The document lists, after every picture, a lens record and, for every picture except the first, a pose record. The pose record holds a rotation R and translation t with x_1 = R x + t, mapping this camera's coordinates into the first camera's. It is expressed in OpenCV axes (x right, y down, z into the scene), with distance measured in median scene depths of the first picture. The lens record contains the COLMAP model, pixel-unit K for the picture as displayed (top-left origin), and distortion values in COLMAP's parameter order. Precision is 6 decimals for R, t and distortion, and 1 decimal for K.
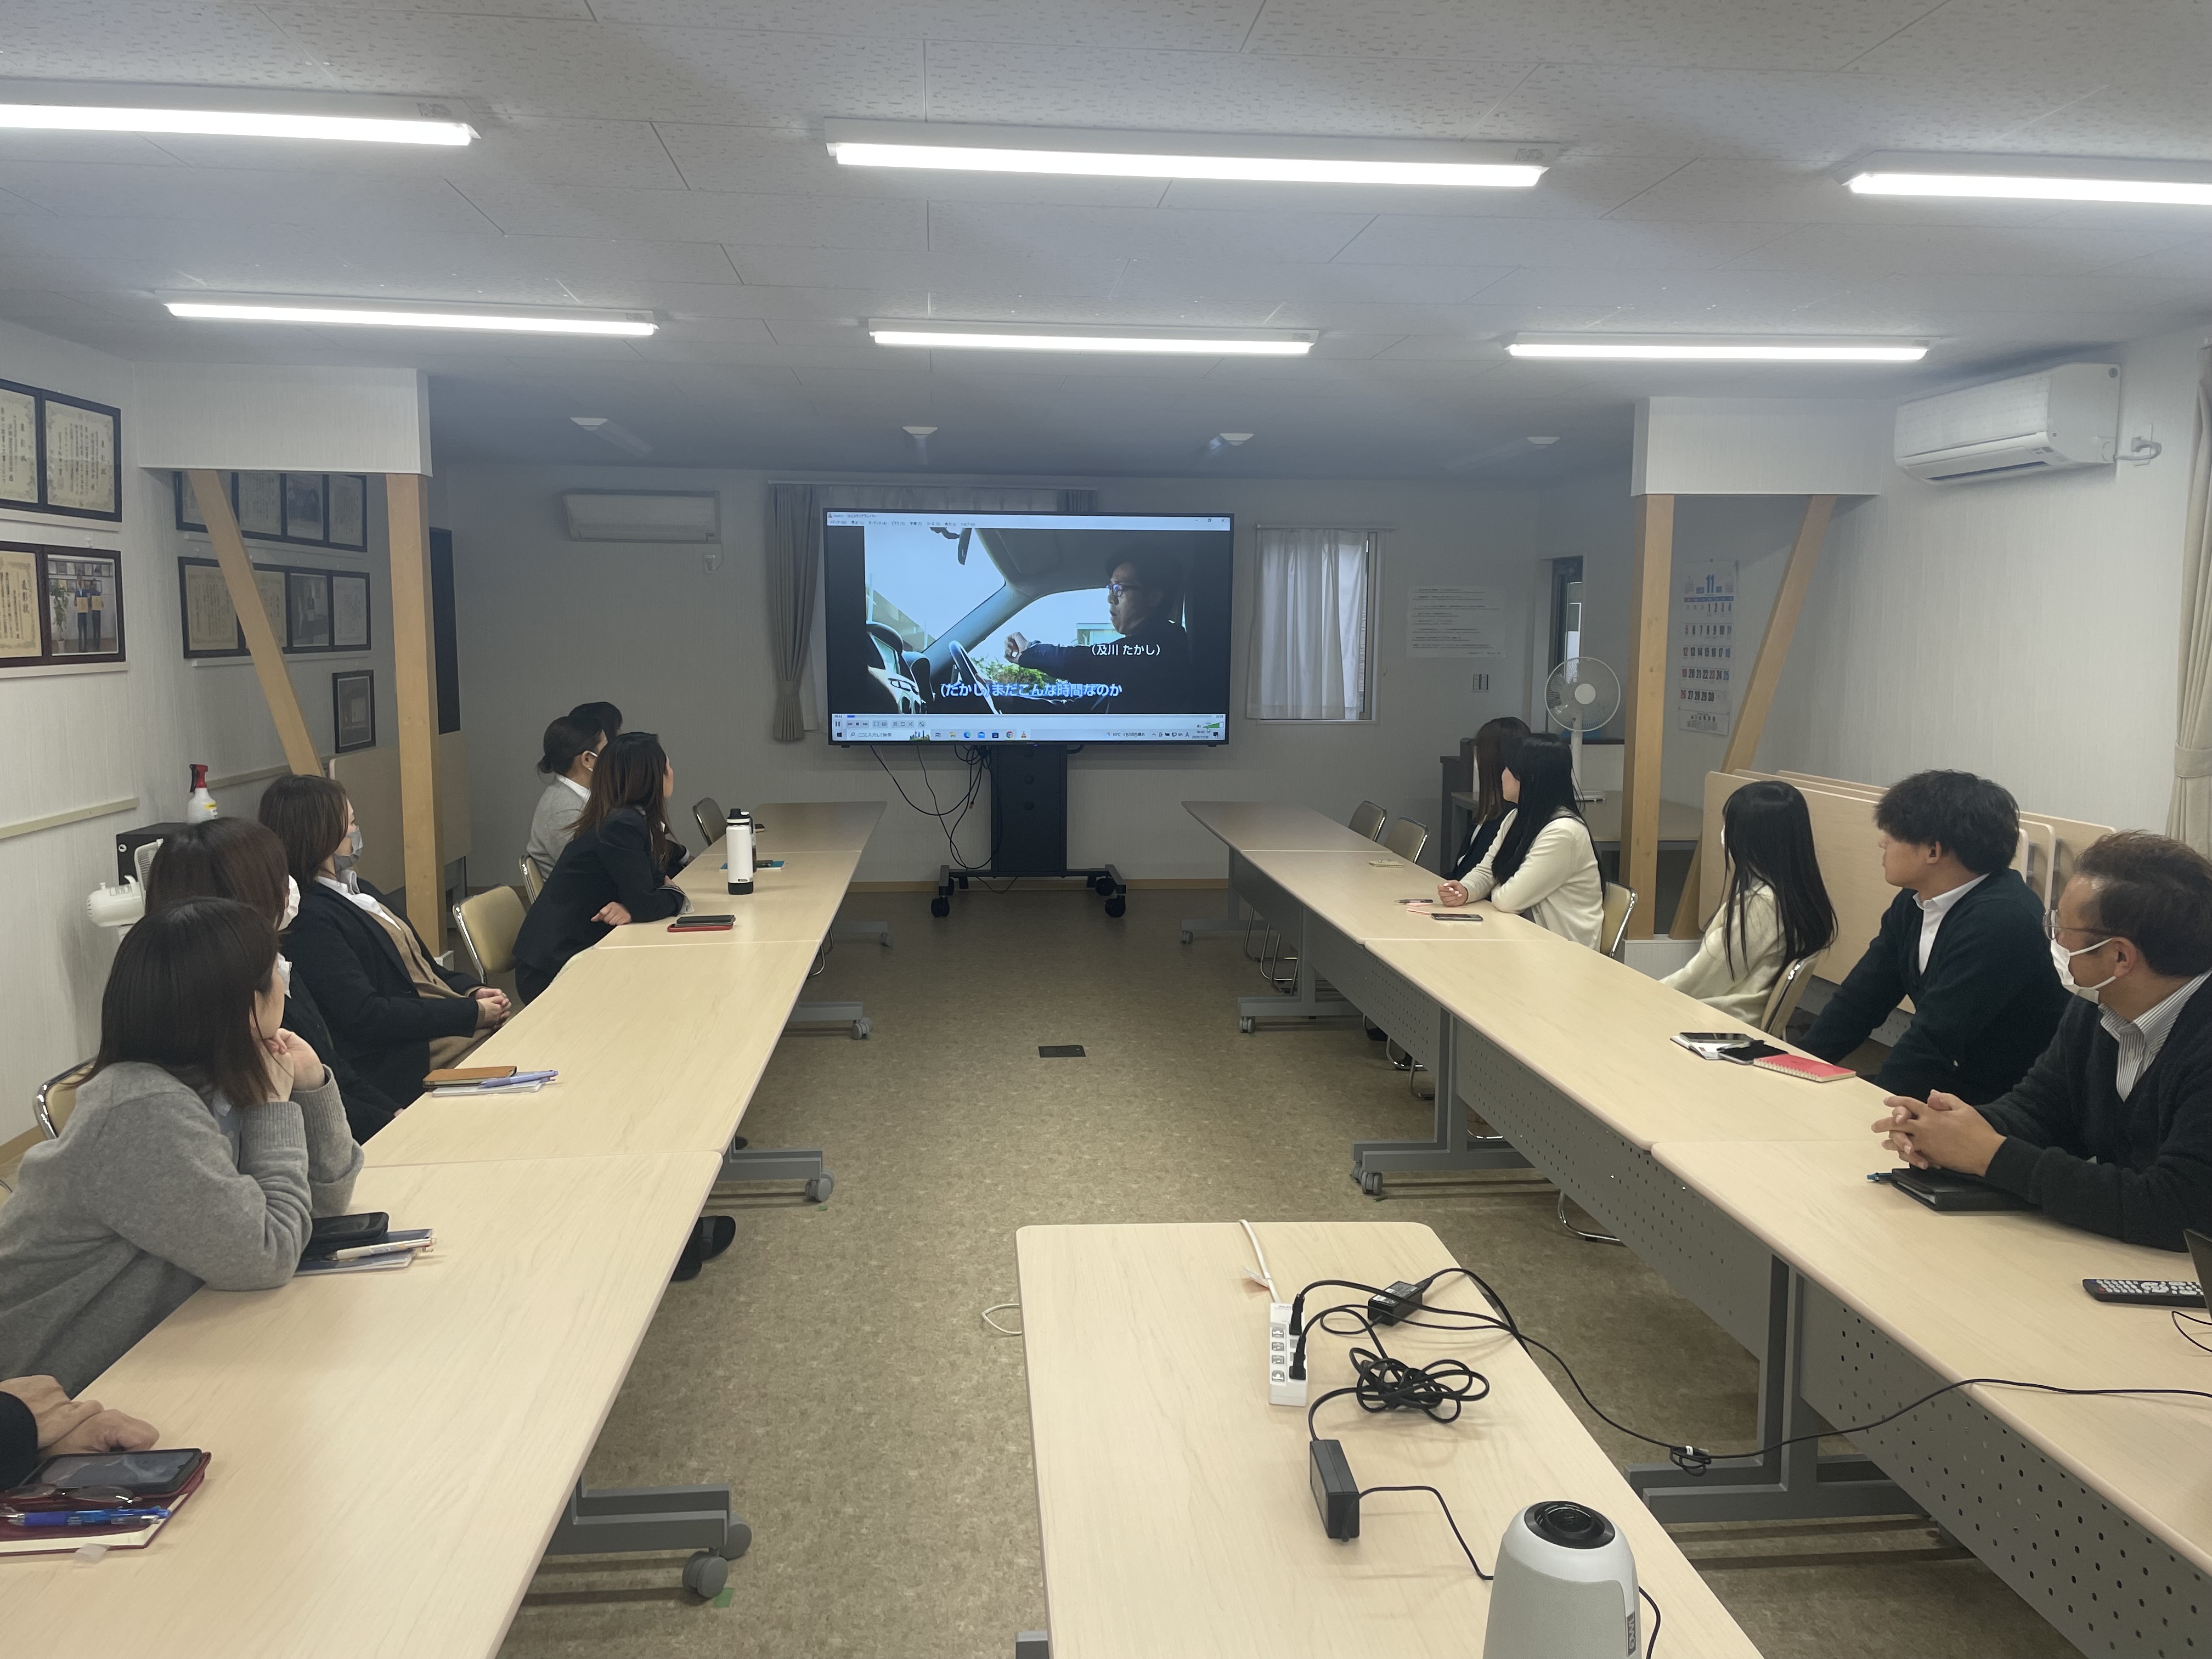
lens RADIAL K [[1661.3, 0, 1103.5], [0, 1661.3, 824.2], [0, 0, 1]] dist [0.015668, -0.003298]
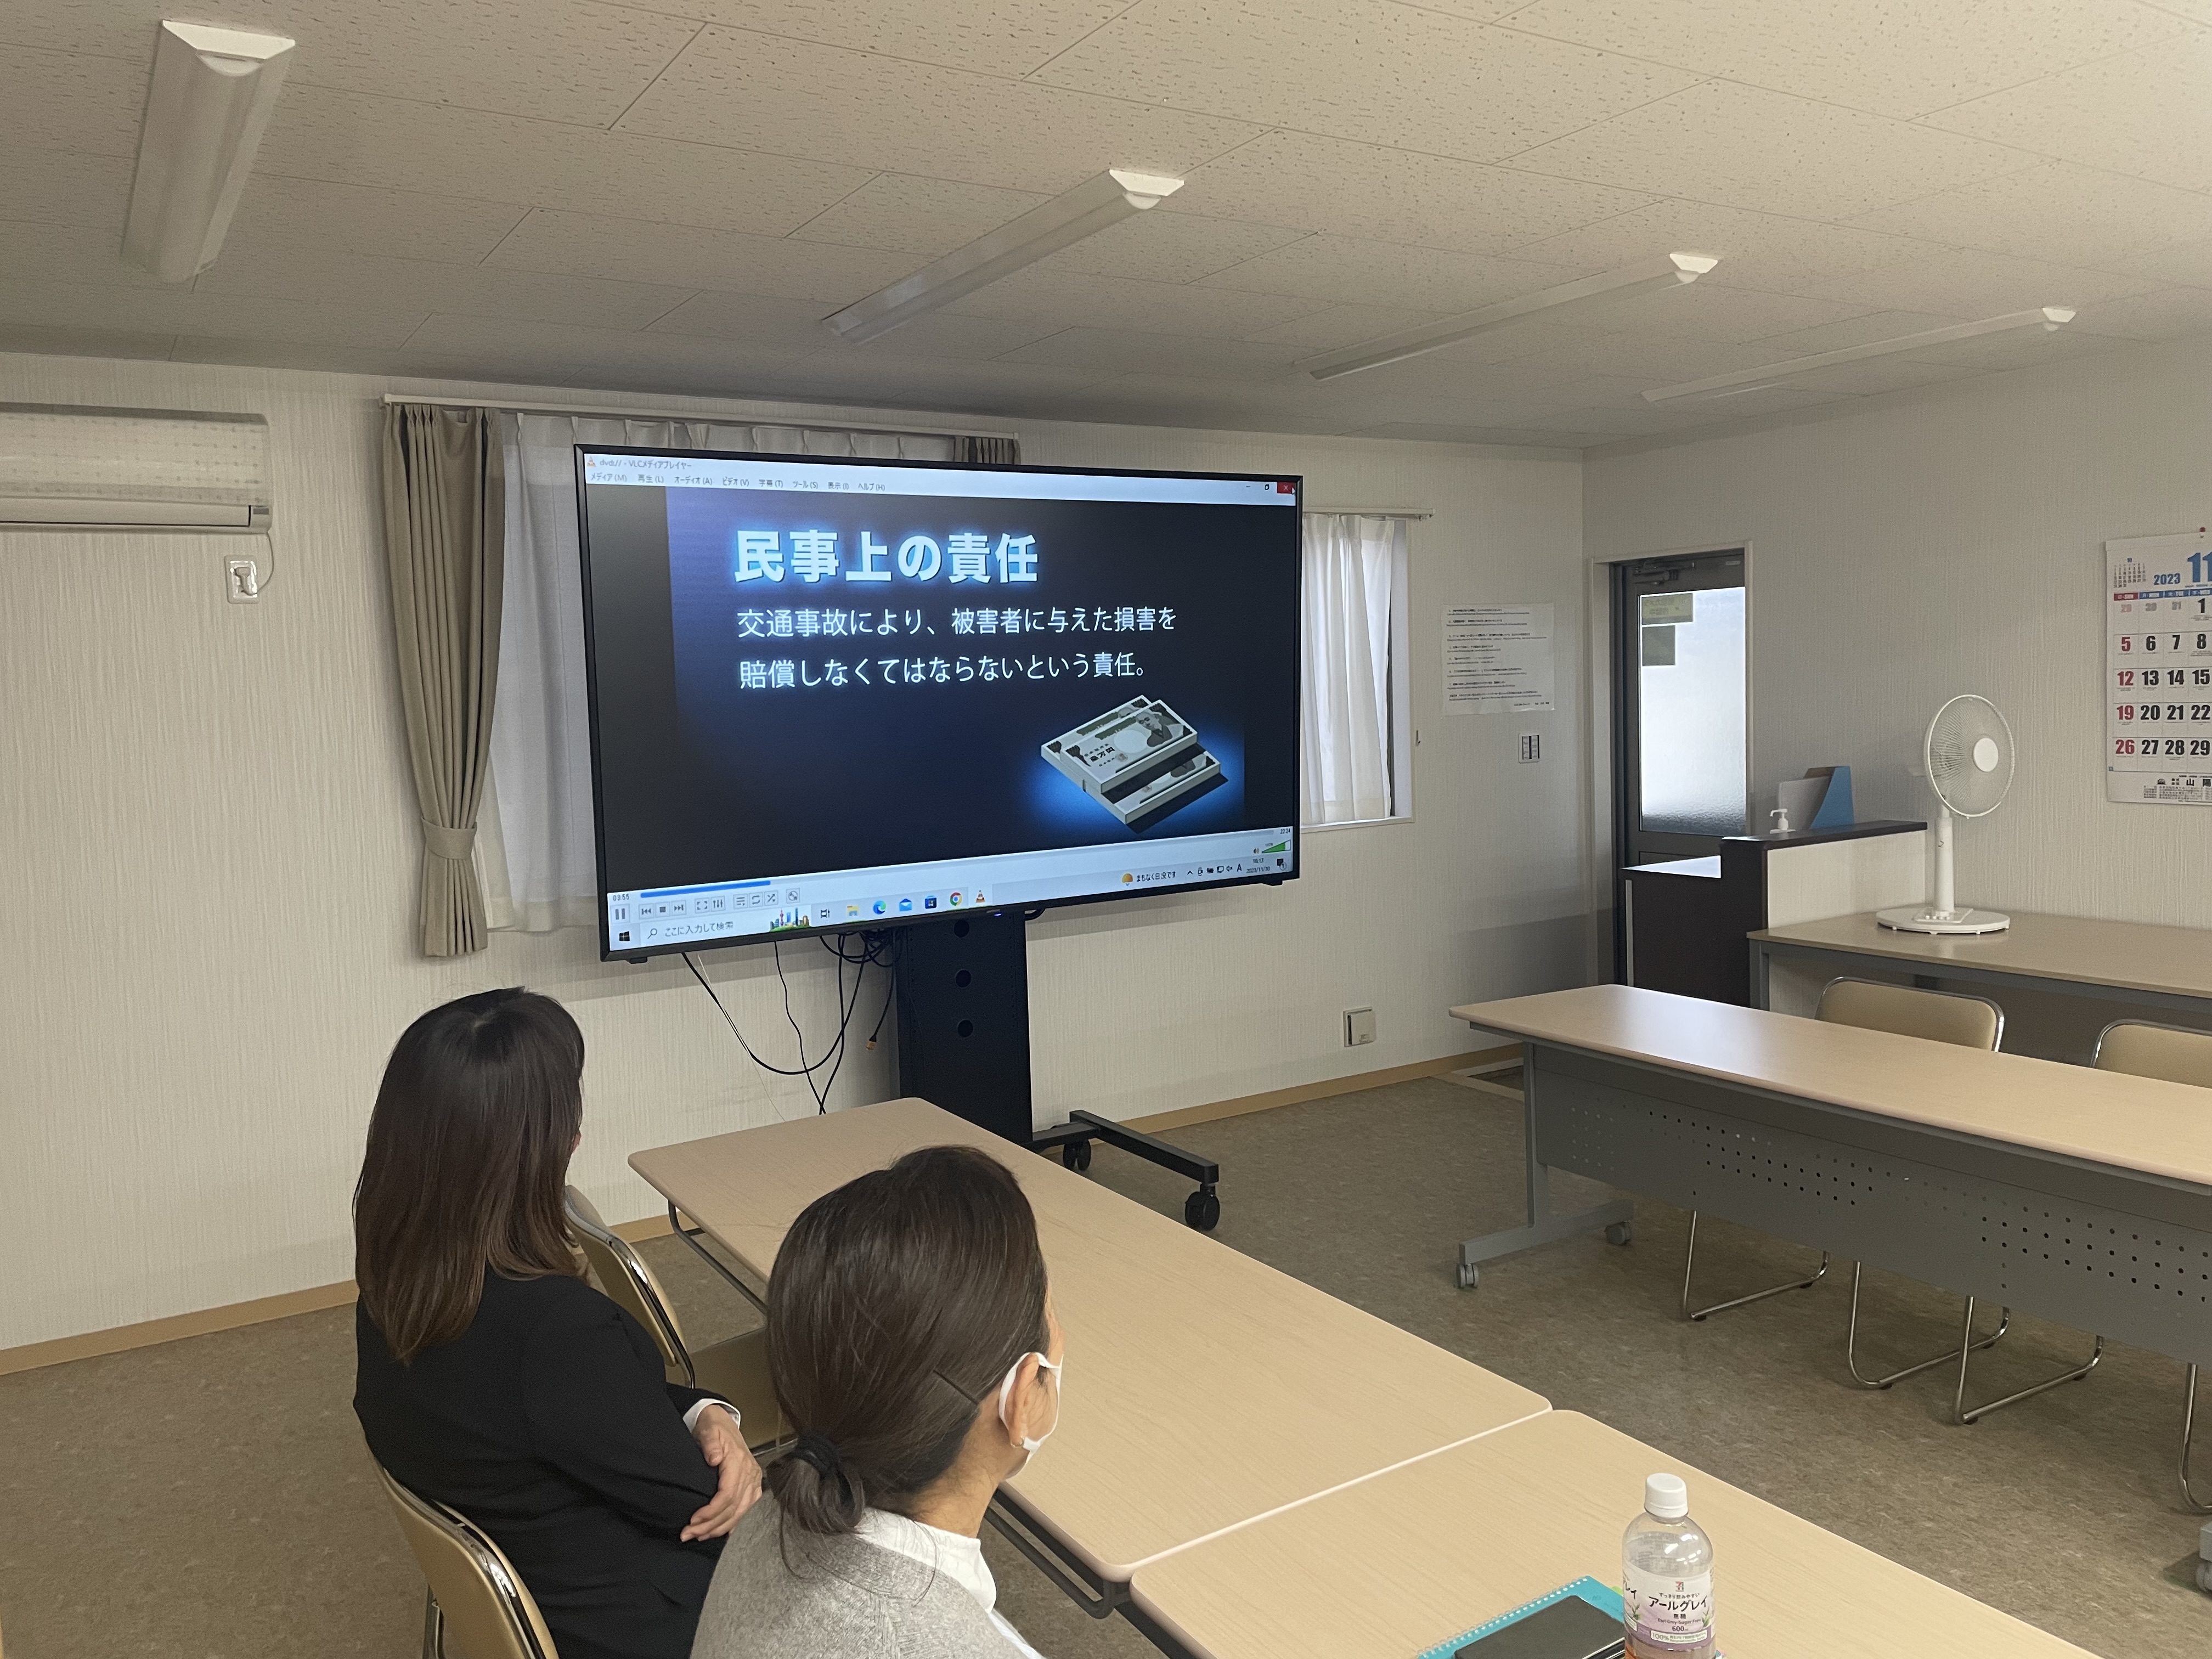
lens RADIAL K [[1661.3, 0, 1111.1], [0, 1661.3, 826.6], [0, 0, 1]] dist [0.015668, -0.003298]
pose [[0.894007, -0.077312, 0.441332, -0.236093], [0.095362, 0.995265, -0.018825, -0.061464], [-0.437787, 0.058916, 0.897146, 0.513380]]
